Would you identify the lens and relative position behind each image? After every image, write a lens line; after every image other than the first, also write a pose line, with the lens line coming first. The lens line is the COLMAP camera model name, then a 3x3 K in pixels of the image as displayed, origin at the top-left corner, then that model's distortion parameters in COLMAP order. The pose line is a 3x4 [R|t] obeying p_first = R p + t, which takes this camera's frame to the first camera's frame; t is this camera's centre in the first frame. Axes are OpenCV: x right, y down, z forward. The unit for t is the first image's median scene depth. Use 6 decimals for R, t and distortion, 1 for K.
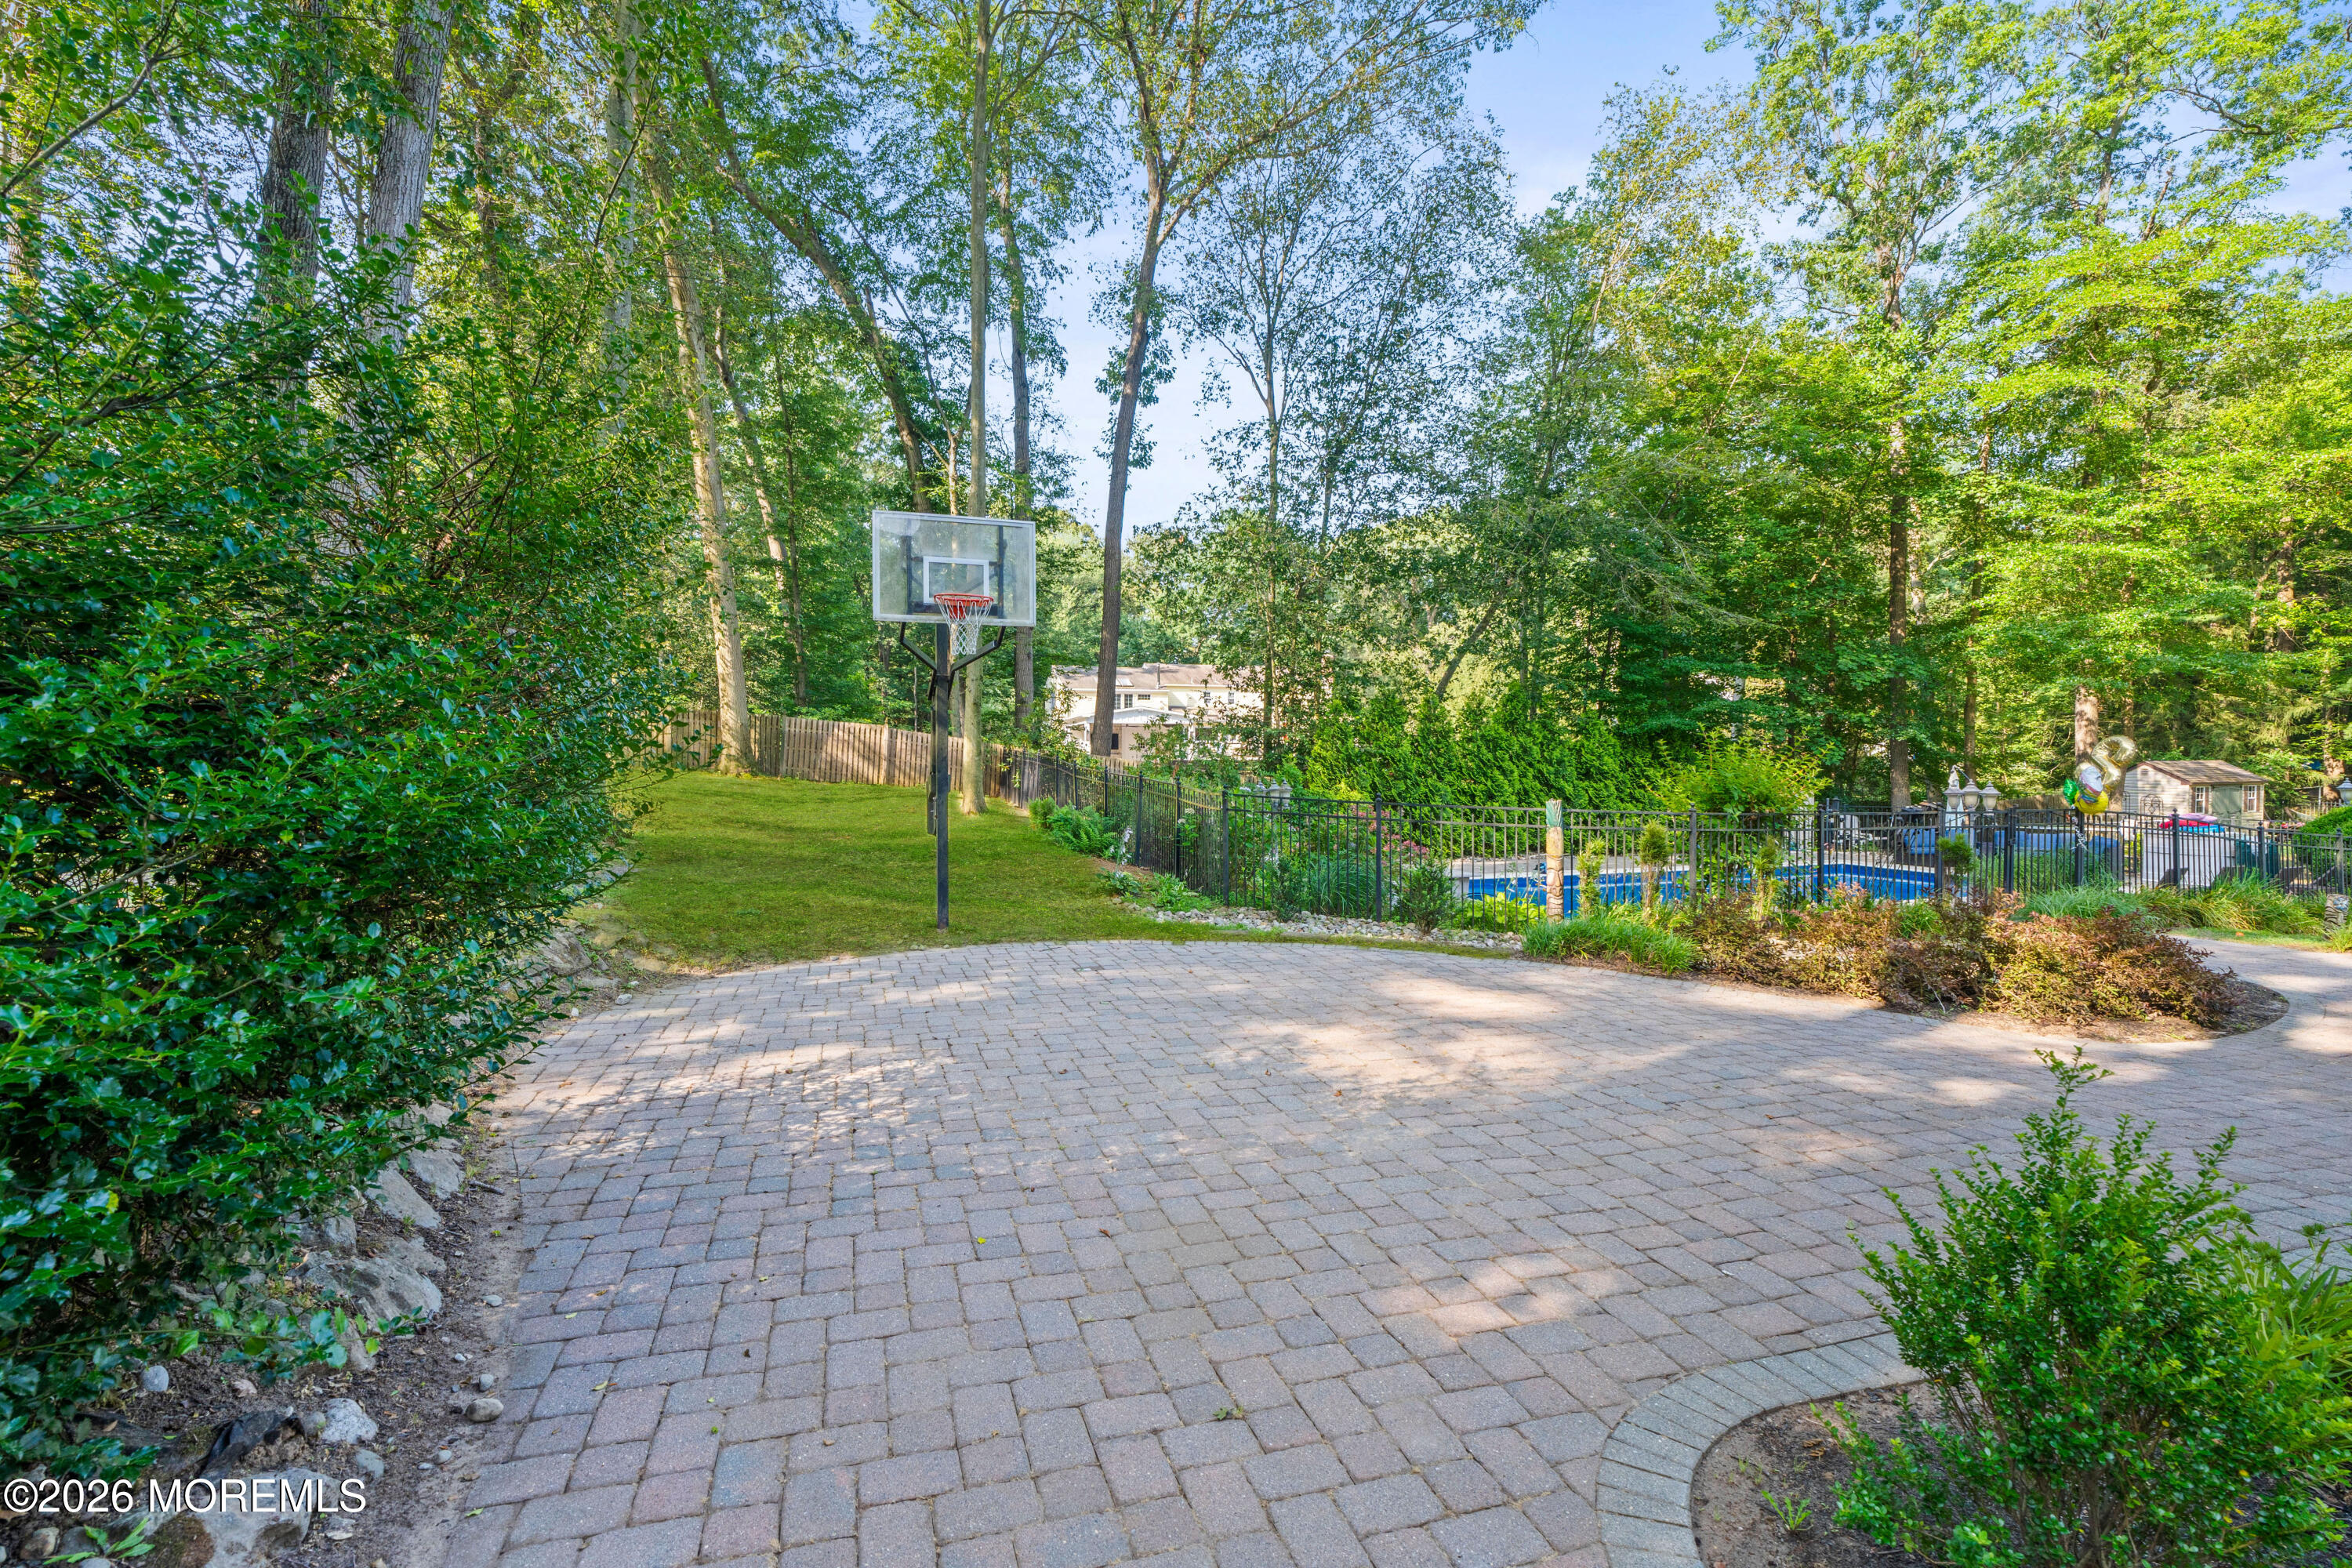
lens RADIAL K [[1081.8, 0, 1175.6], [0, 1081.8, 783.1], [0, 0, 1]] dist [0.012884, -0.000950]
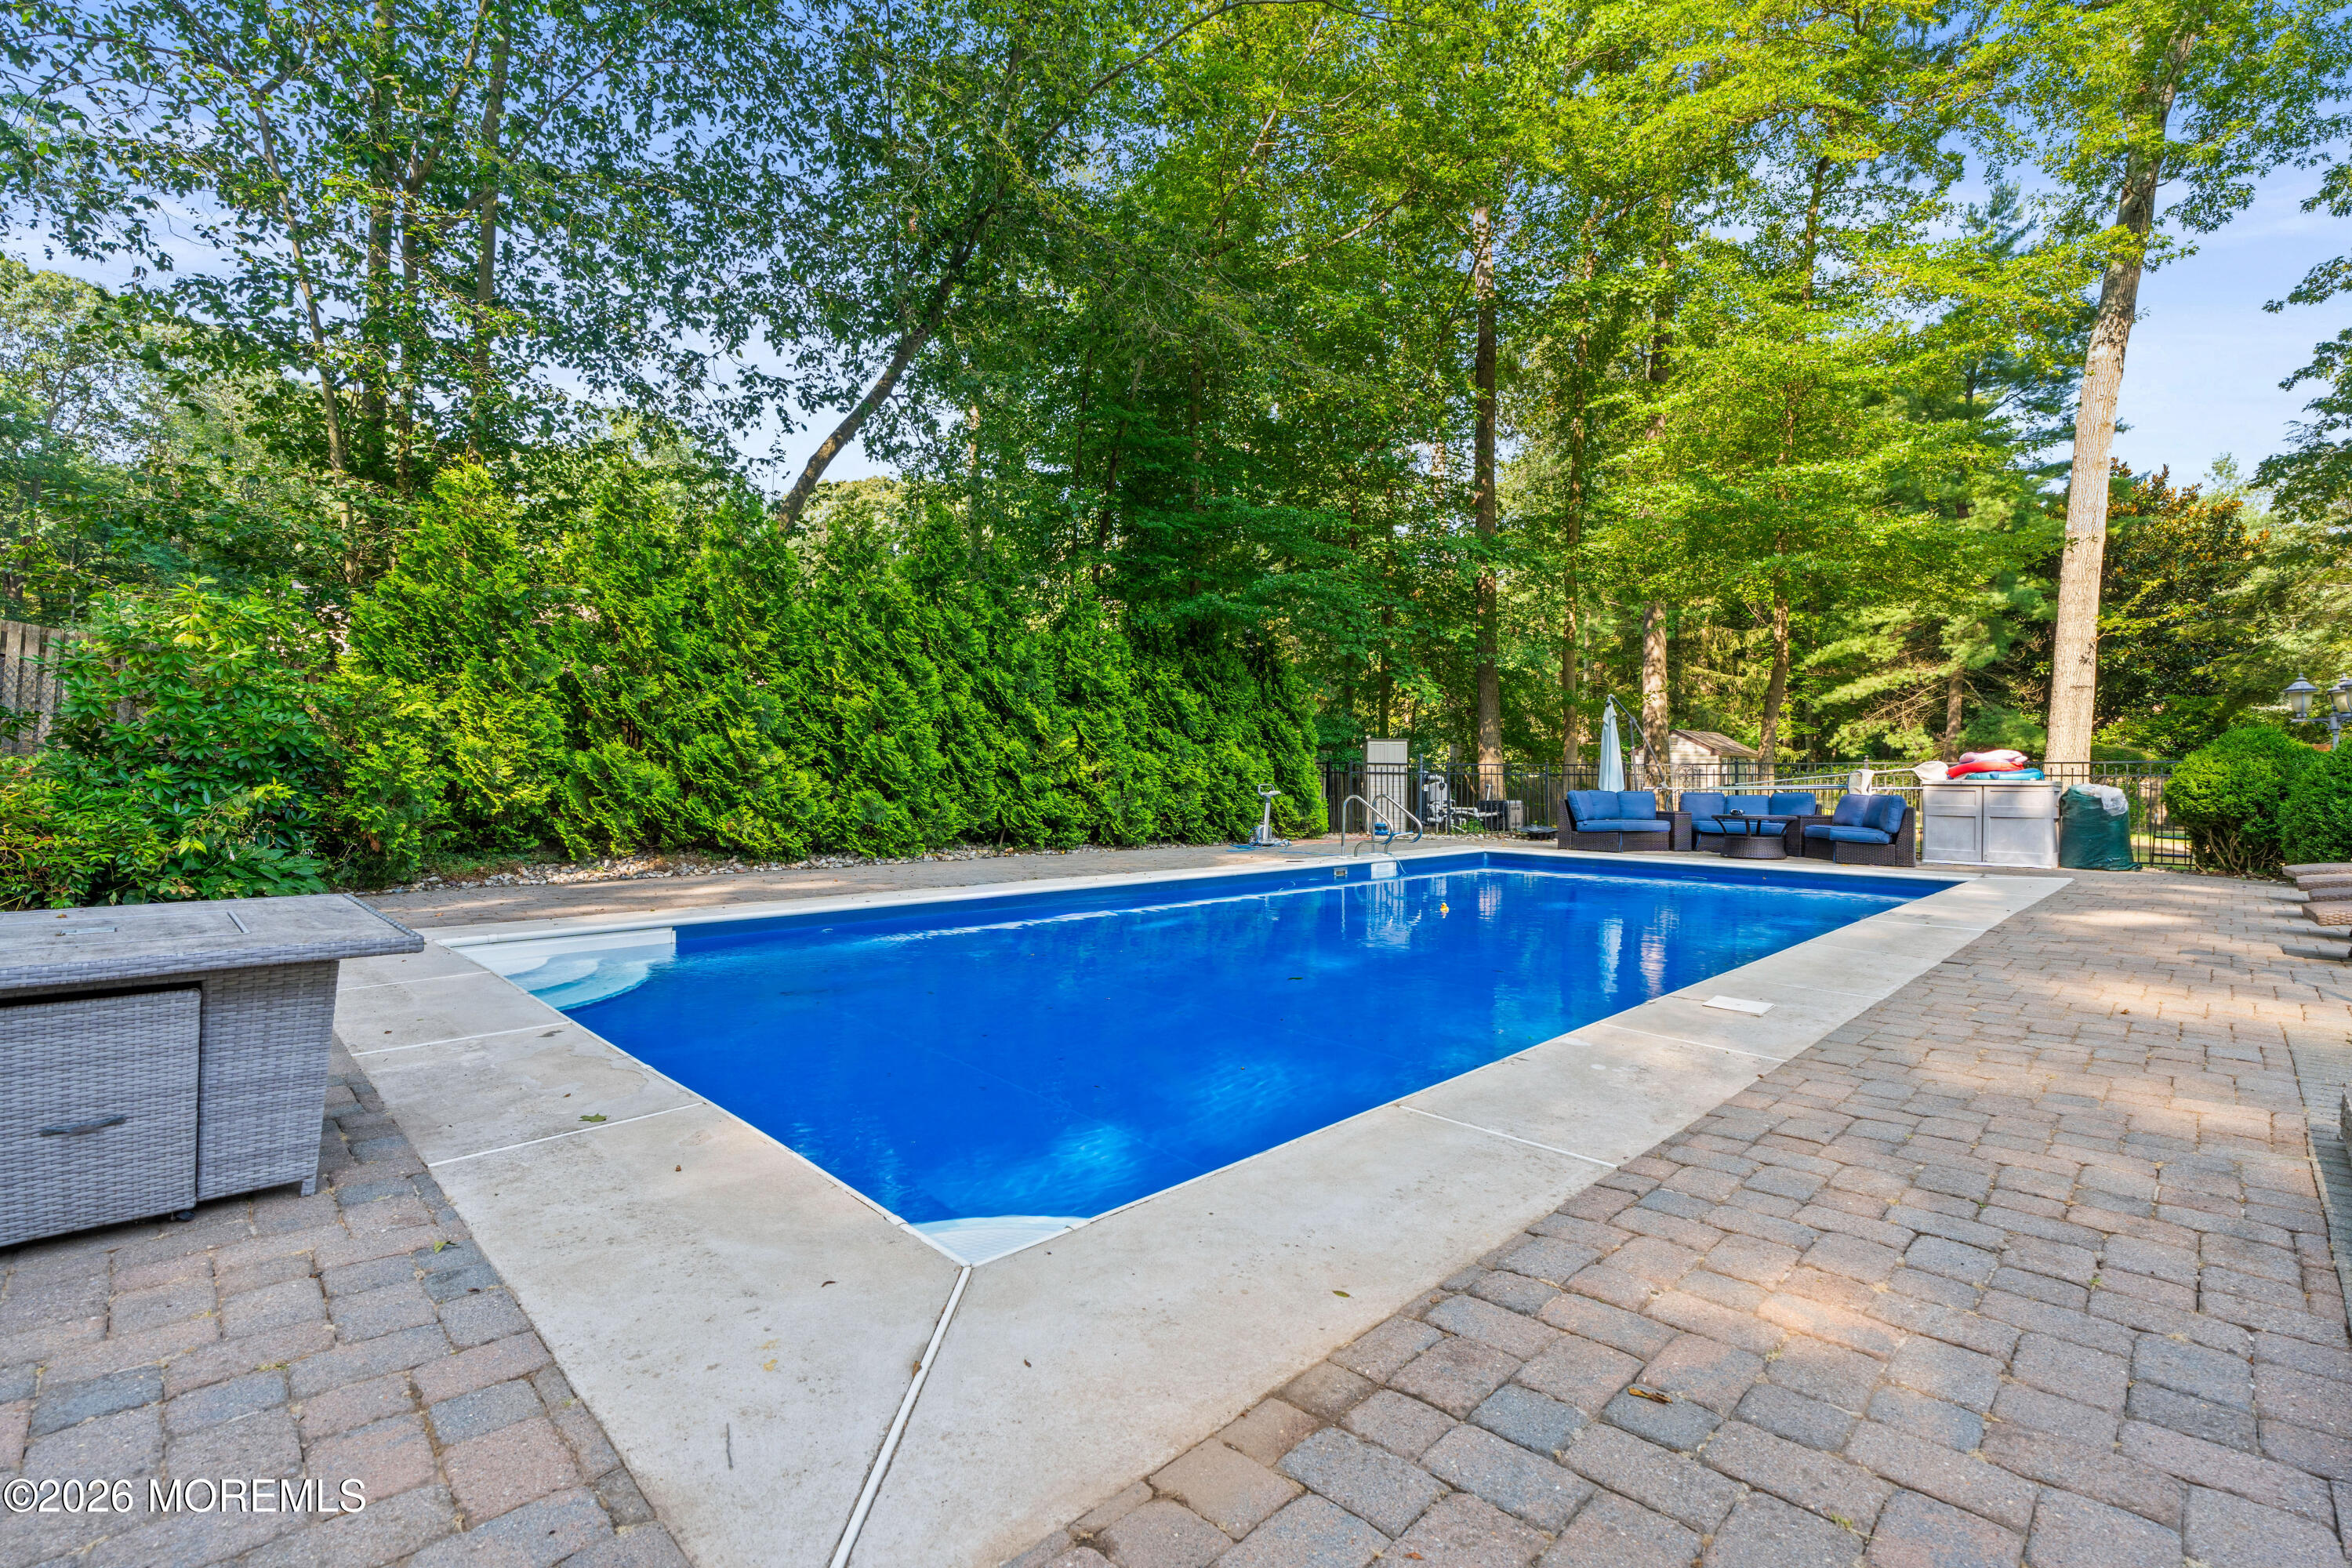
lens RADIAL K [[1081.8, 0, 1177.3], [0, 1081.8, 784.7], [0, 0, 1]] dist [0.012884, -0.000950]
pose [[0.894484, 0.007698, 0.447034, 0.194519], [-0.003663, 0.999944, -0.009889, 0.040645], [-0.447085, 0.007208, 0.894462, 0.521355]]
